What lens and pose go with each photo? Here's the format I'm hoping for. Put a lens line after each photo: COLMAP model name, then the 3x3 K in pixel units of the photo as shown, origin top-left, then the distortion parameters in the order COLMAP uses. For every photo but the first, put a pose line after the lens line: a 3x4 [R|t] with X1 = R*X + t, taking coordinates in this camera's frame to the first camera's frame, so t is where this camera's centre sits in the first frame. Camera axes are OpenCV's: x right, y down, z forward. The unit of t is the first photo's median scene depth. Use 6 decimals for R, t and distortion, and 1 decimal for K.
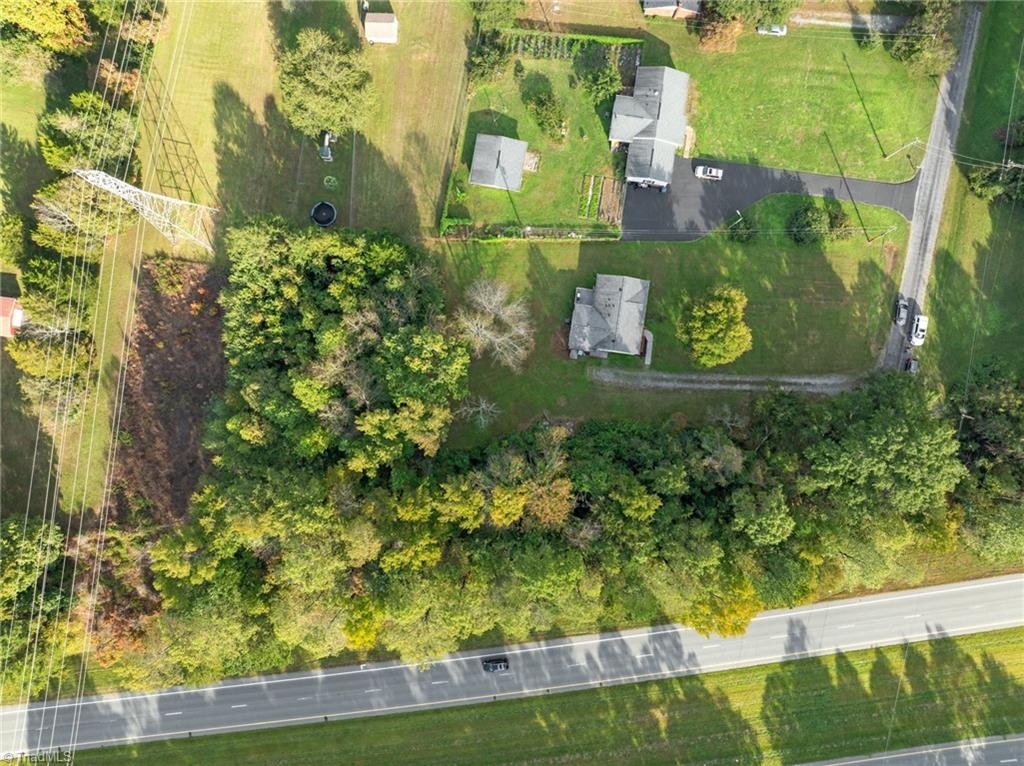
lens RADIAL K [[729.0, 0, 512.0], [0, 729.0, 383.0], [0, 0, 1]] dist [0.000058, -0.046621]
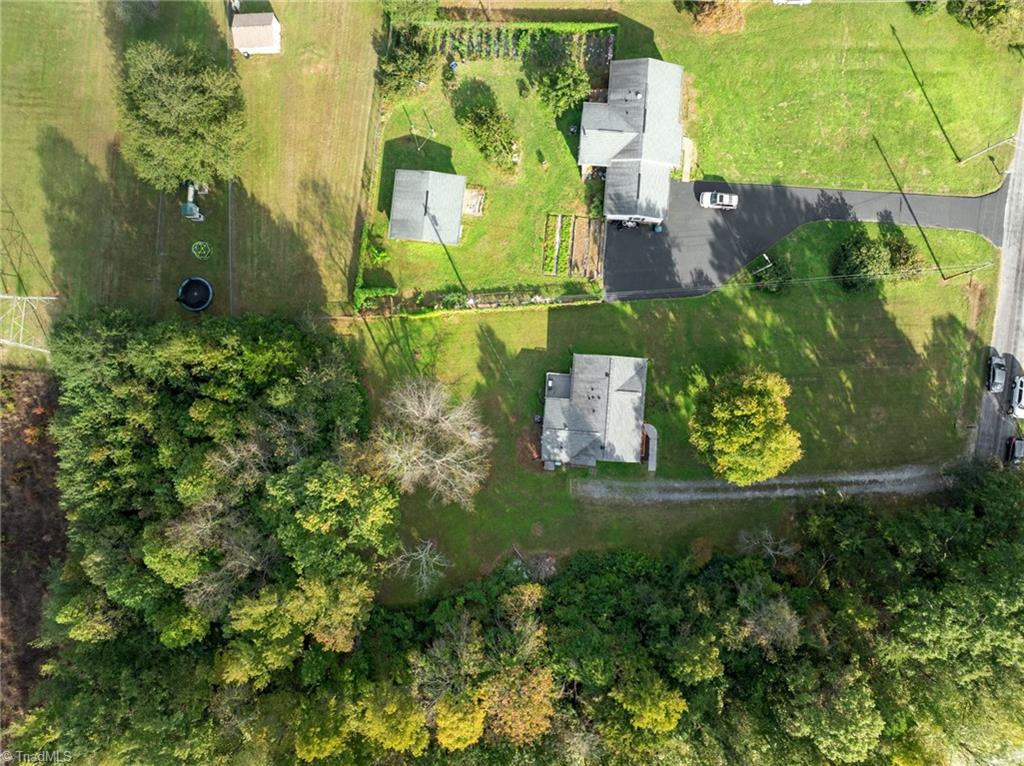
lens RADIAL K [[720.6, 0, 512.0], [0, 720.6, 383.0], [0, 0, 1]] dist [-0.024321, 0.002661]
pose [[0.997657, -0.067880, -0.008526, 0.059302], [0.067931, 0.997673, 0.005836, -0.126746], [0.008110, -0.006401, 0.999947, 0.285093]]
